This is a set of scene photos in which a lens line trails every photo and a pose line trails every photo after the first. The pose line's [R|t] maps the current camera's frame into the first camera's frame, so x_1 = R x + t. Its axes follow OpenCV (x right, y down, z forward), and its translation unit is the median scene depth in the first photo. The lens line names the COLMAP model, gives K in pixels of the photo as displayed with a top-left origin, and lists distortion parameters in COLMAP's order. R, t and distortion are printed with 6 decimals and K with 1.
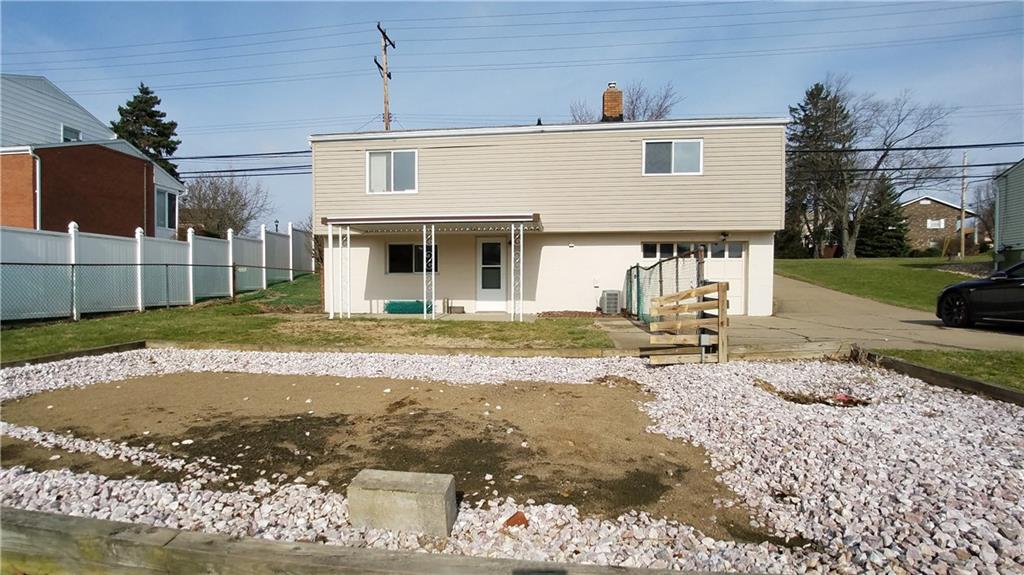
lens RADIAL K [[503.2, 0, 503.3], [0, 503.2, 305.9], [0, 0, 1]] dist [-0.045085, 0.000333]
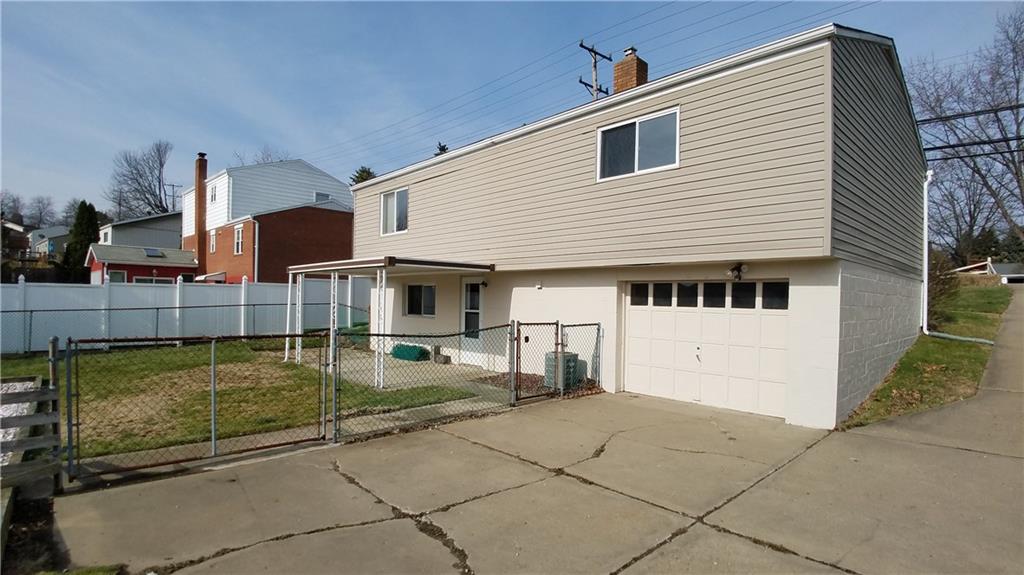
lens RADIAL K [[503.2, 0, 503.3], [0, 503.2, 305.9], [0, 0, 1]] dist [-0.045085, 0.000333]
pose [[0.767726, 0.019274, -0.640489, 0.556498], [-0.038213, 0.999146, -0.015737, -0.076330], [0.639638, 0.036557, 0.767806, 0.385342]]
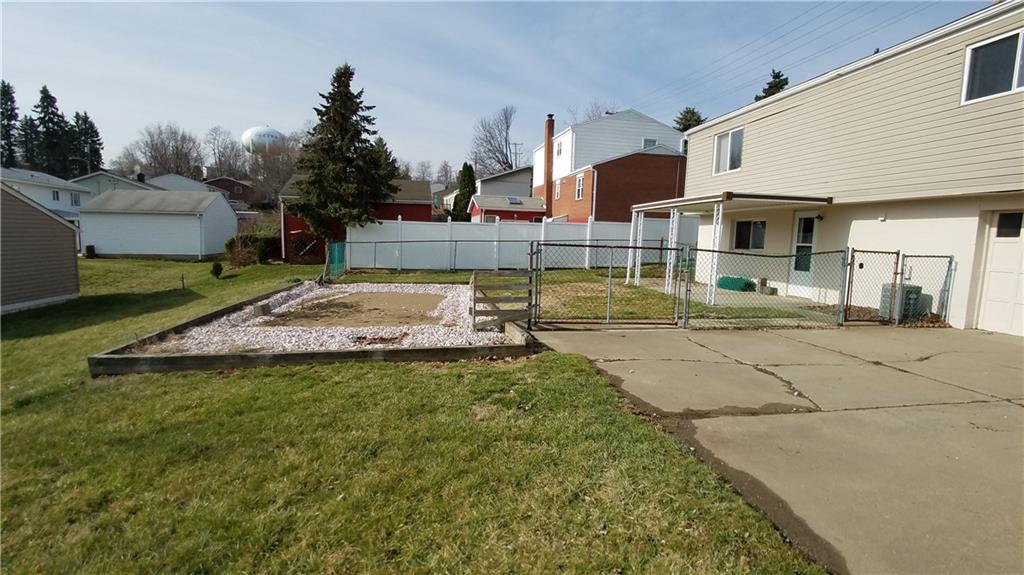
lens RADIAL K [[503.2, 0, 503.3], [0, 503.2, 305.9], [0, 0, 1]] dist [-0.045085, 0.000333]
pose [[0.270035, 0.132512, -0.953688, 0.663733], [-0.059624, 0.990885, 0.120798, -0.046849], [0.961003, 0.024243, 0.275475, 0.268762]]
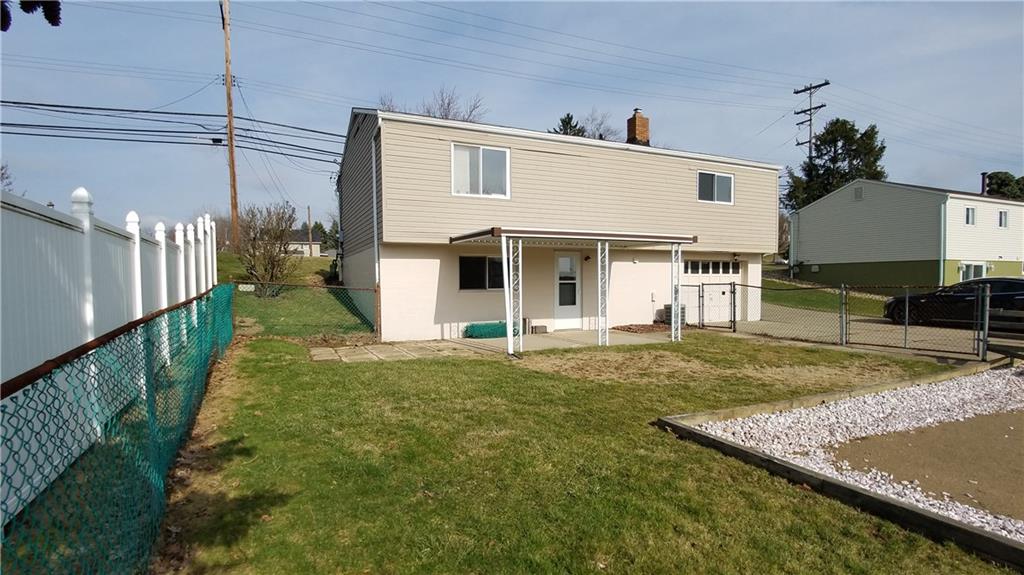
lens RADIAL K [[503.2, 0, 503.3], [0, 503.2, 305.9], [0, 0, 1]] dist [-0.045085, 0.000333]
pose [[0.843521, -0.034039, 0.536016, -0.639754], [0.029904, 0.999418, 0.016407, -0.052836], [-0.536263, 0.002189, 0.844048, 0.262782]]
